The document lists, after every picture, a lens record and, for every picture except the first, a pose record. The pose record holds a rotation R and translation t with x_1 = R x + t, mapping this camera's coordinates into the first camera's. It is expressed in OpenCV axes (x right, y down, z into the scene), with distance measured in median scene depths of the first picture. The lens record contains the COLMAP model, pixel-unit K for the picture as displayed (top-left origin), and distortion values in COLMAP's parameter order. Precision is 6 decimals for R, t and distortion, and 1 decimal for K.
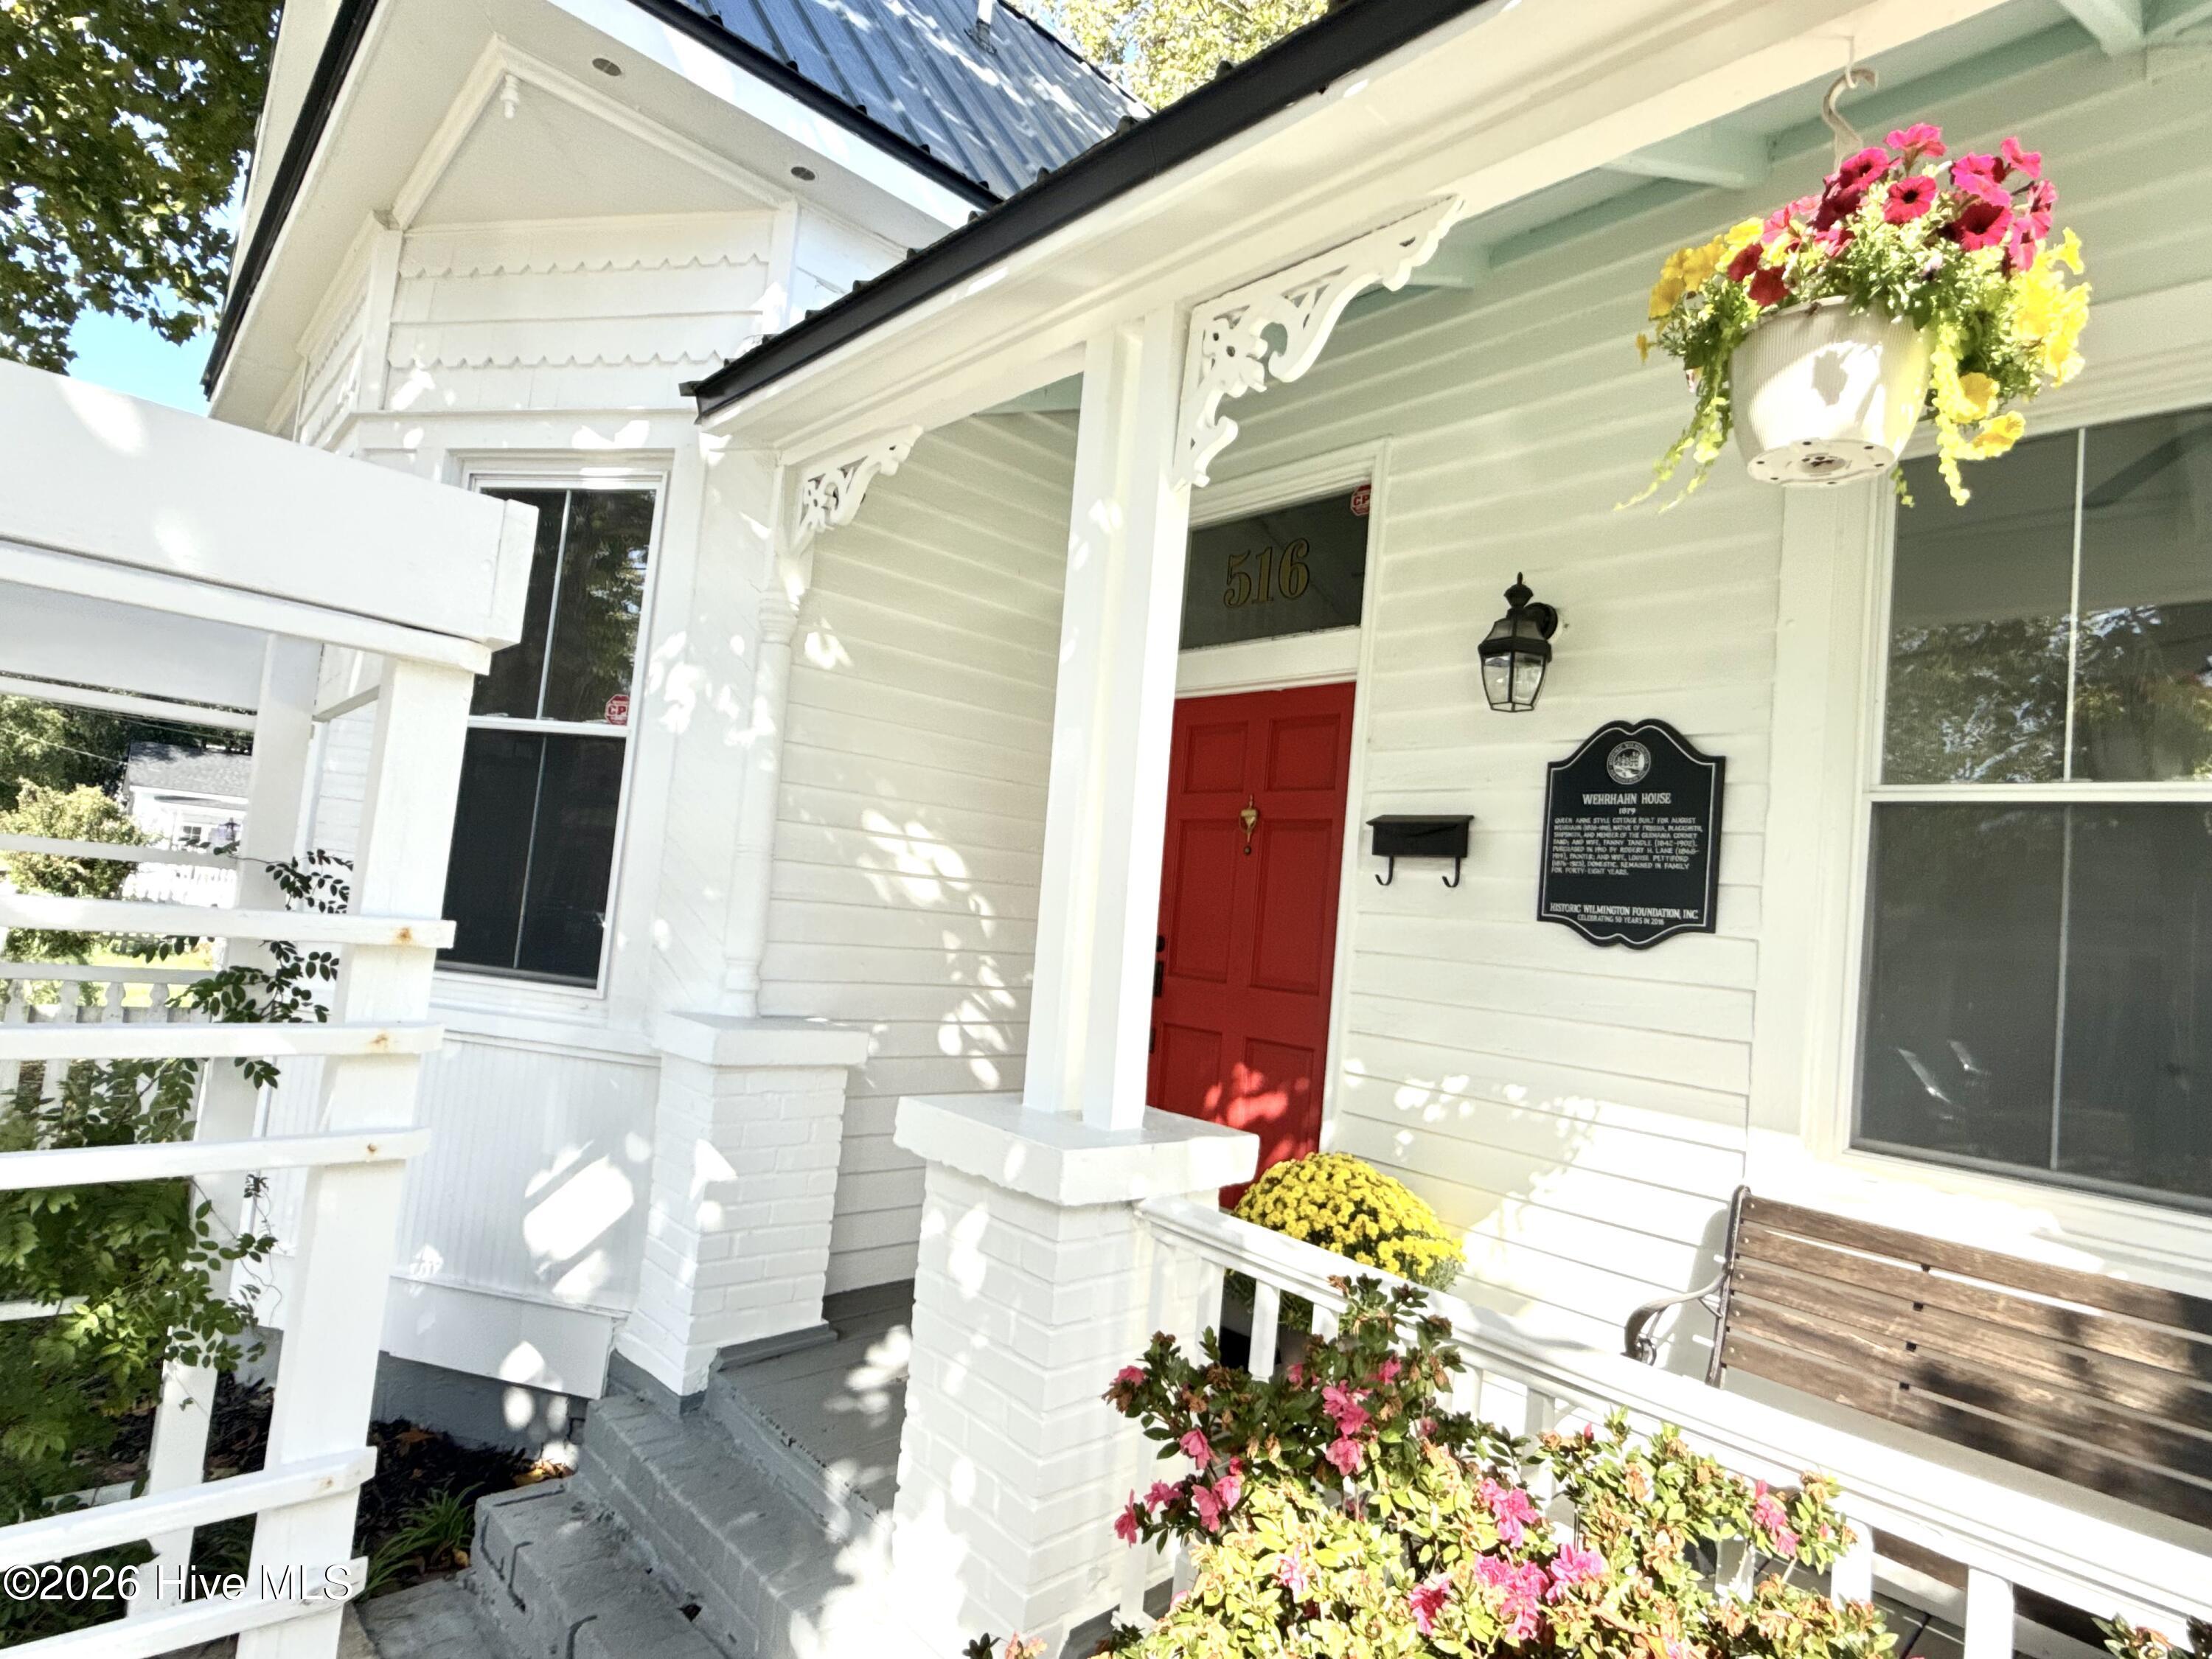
lens RADIAL K [[1178.7, 0, 1098.3], [0, 1178.7, 838.4], [0, 0, 1]] dist [-0.001054, -0.000459]
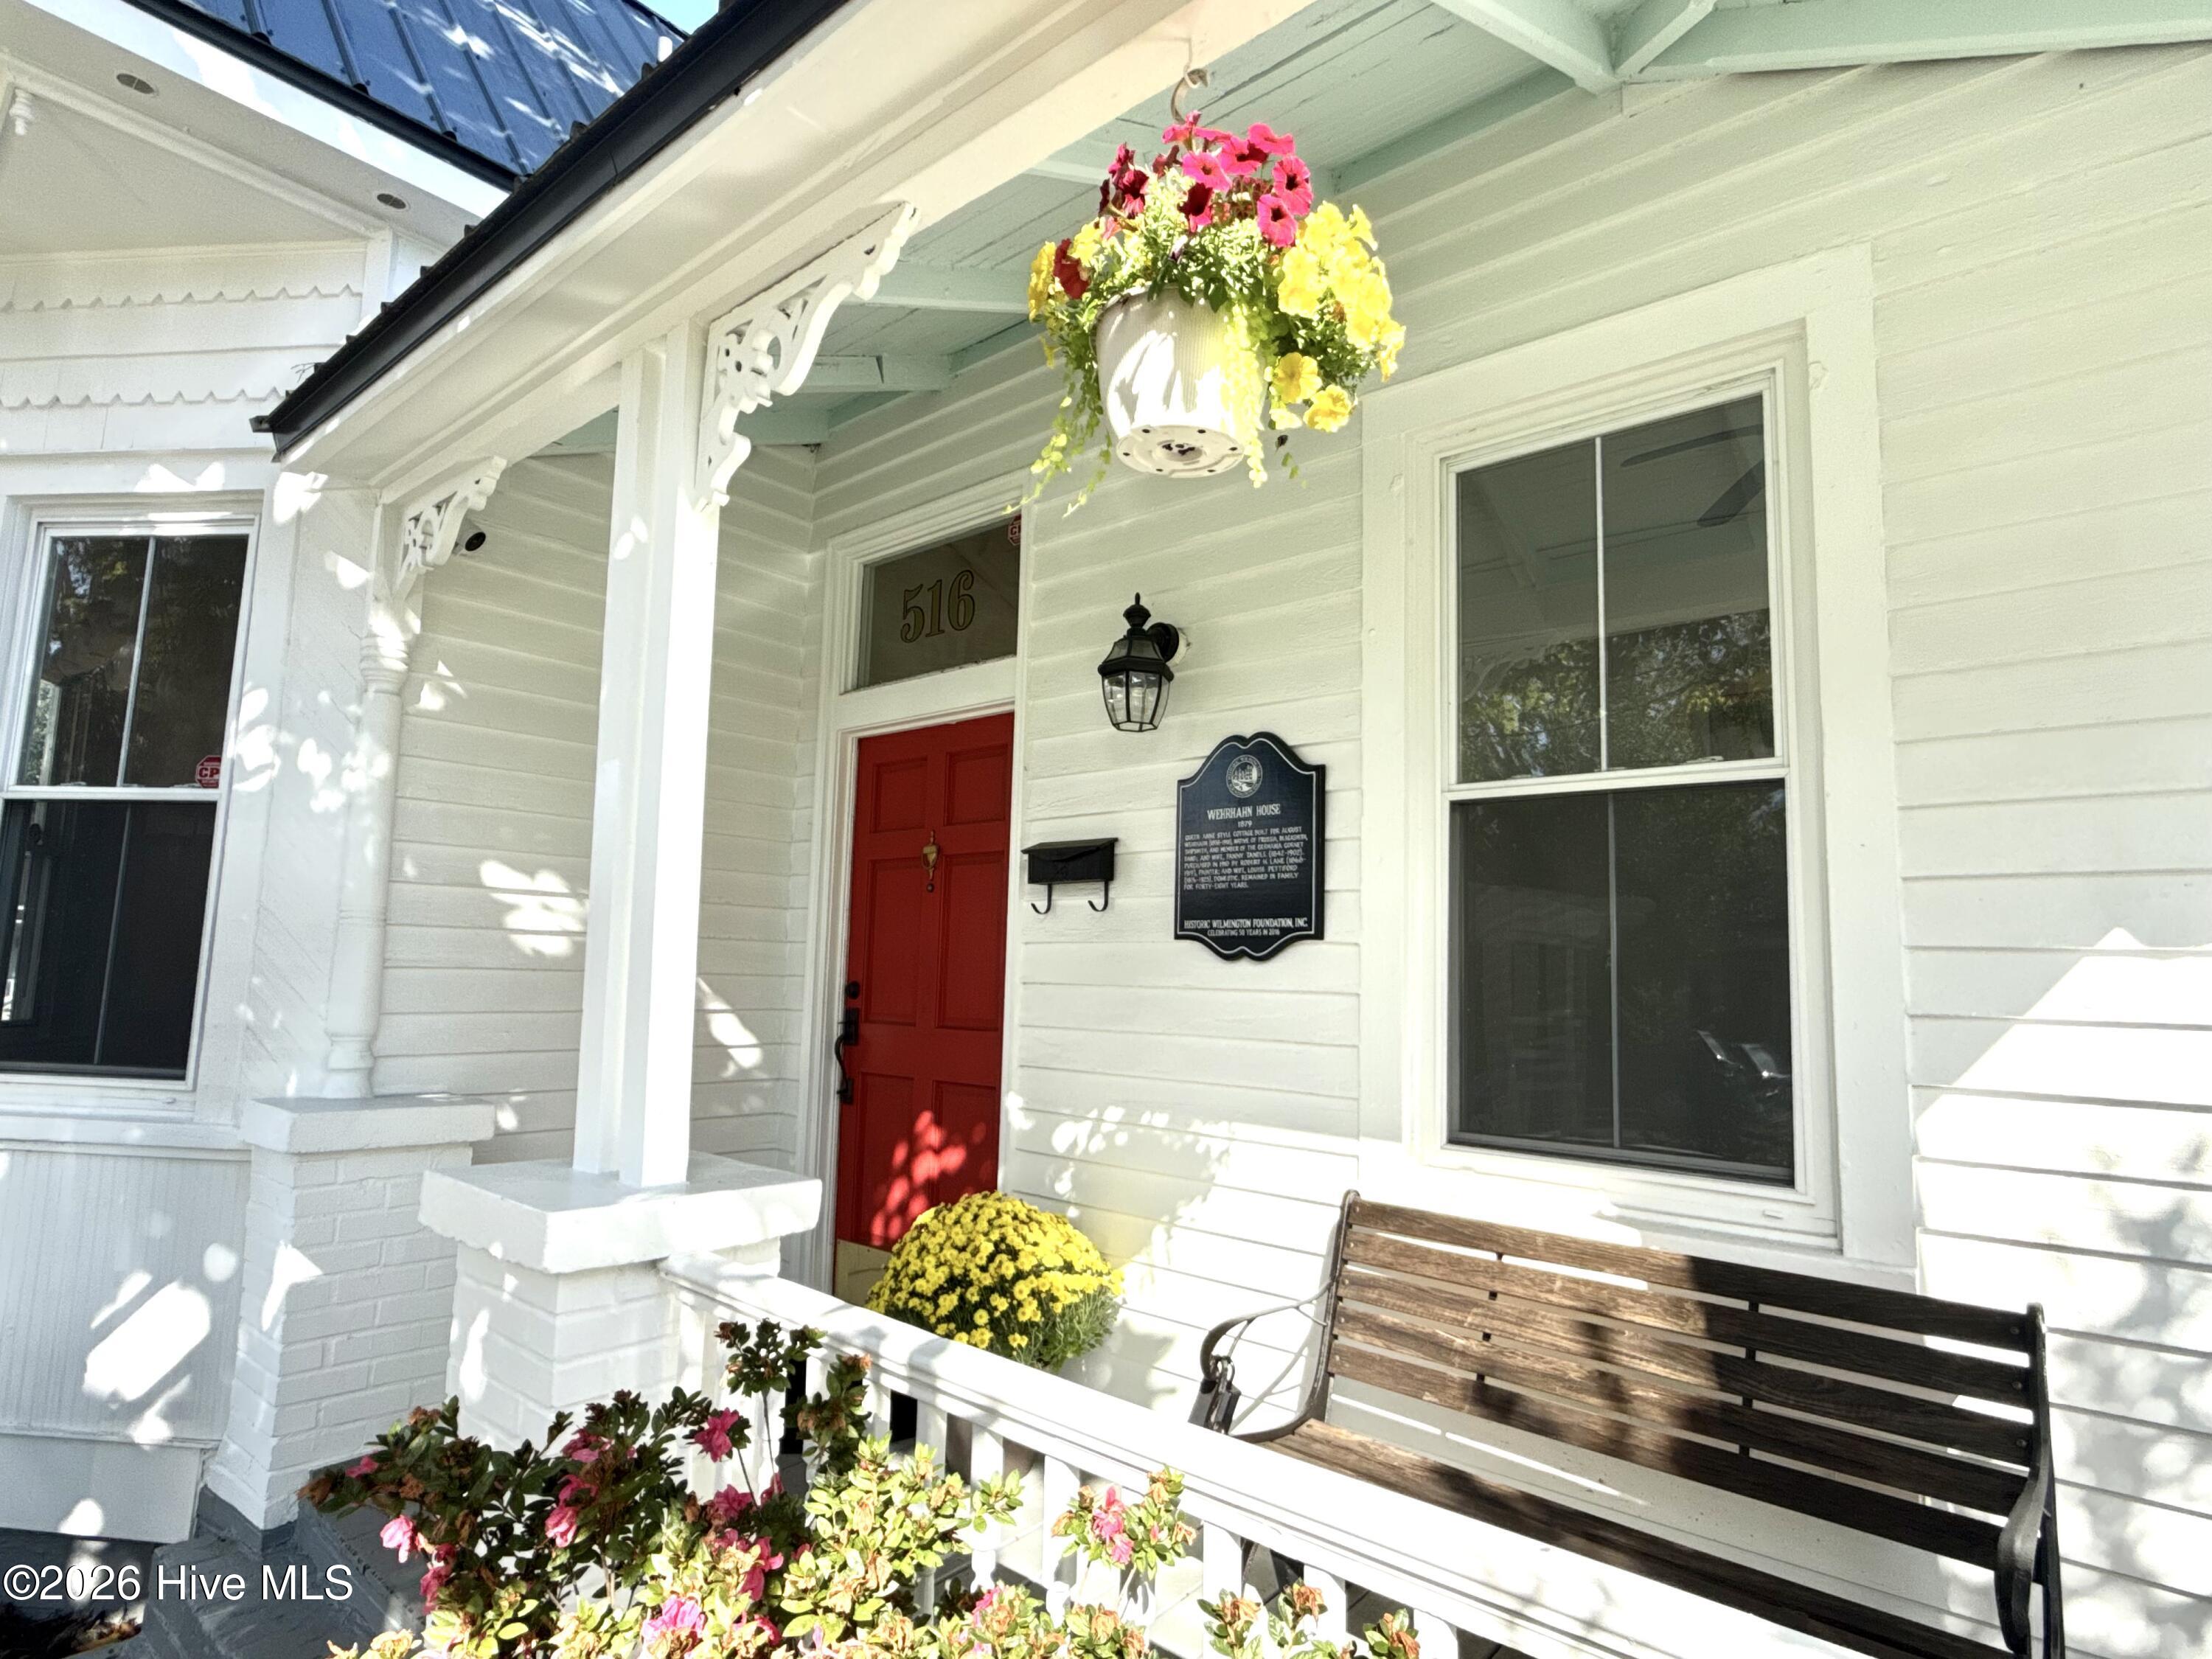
lens RADIAL K [[1178.7, 0, 1098.3], [0, 1178.7, 838.4], [0, 0, 1]] dist [-0.001054, -0.000459]
pose [[0.991614, -0.051035, 0.118732, 0.200189], [0.056322, 0.997545, -0.041608, 0.023380], [-0.116317, 0.047946, 0.992054, 0.015908]]
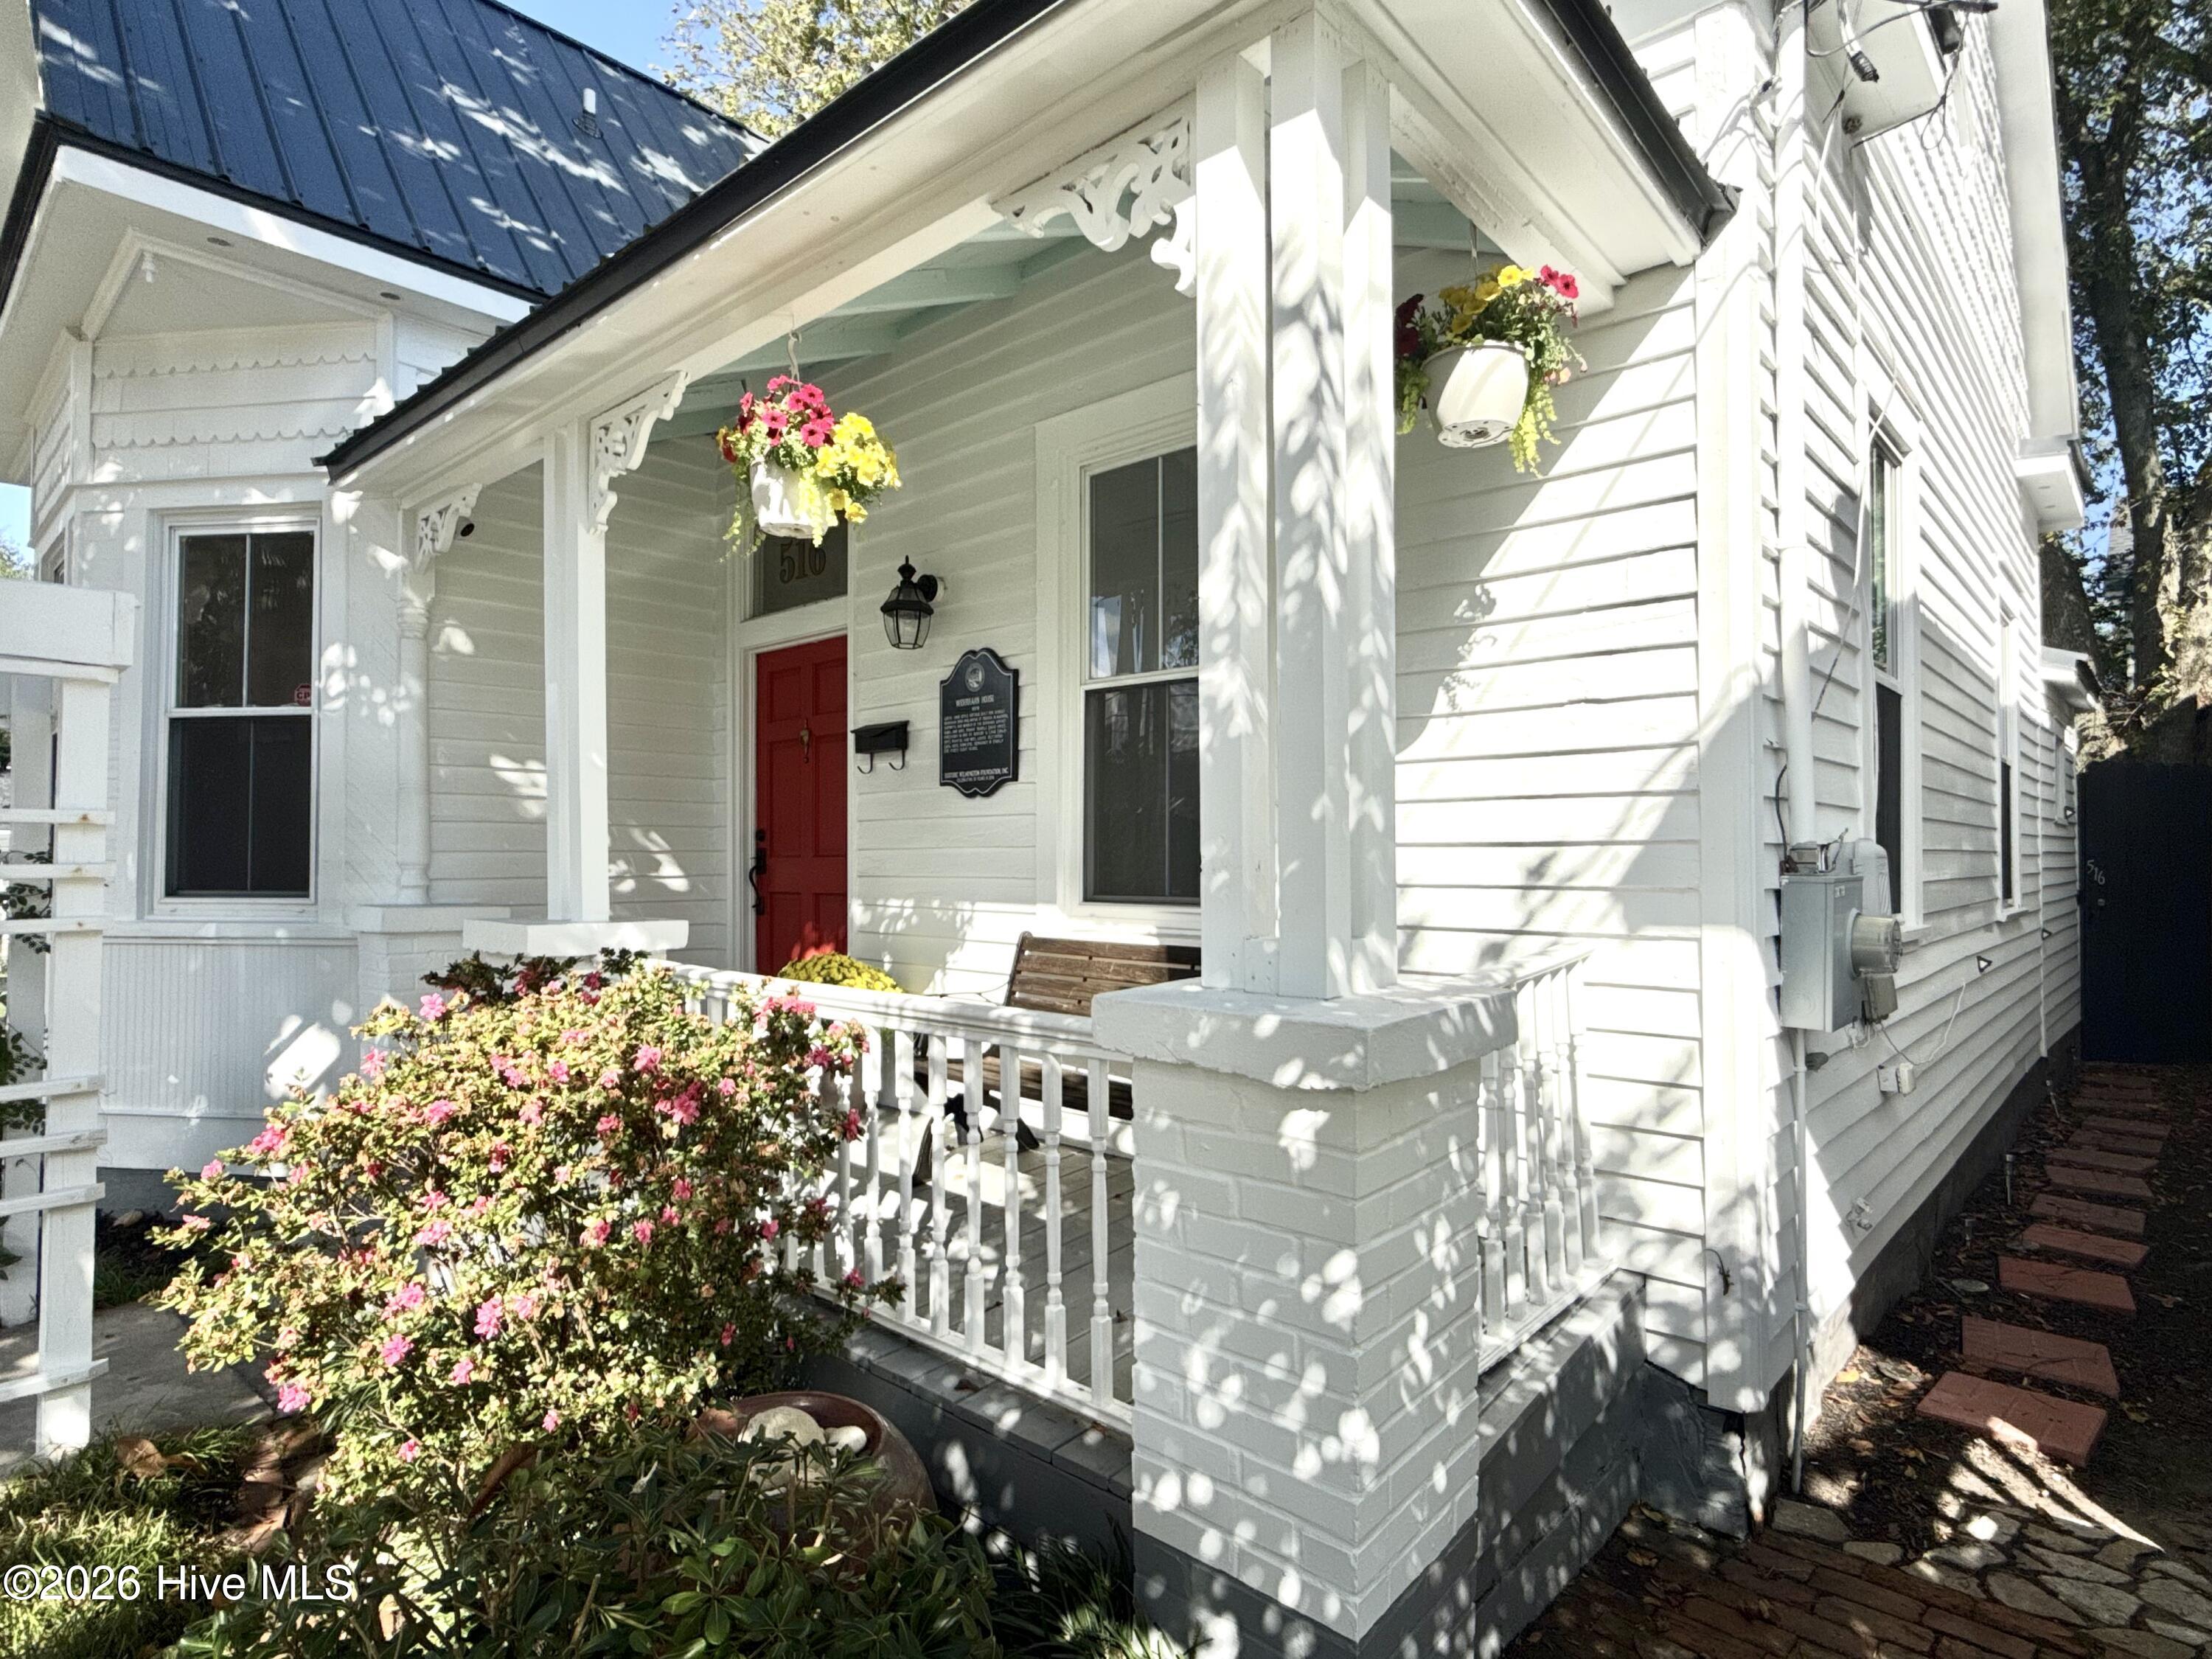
lens RADIAL K [[1194.2, 0, 1108.3], [0, 1194.2, 840.4], [0, 0, 1]] dist [-0.001024, 0.000208]
pose [[0.991649, -0.090838, 0.091546, 0.452594], [0.086178, 0.994834, 0.053645, 0.078002], [-0.095946, -0.045308, 0.994355, -0.571656]]
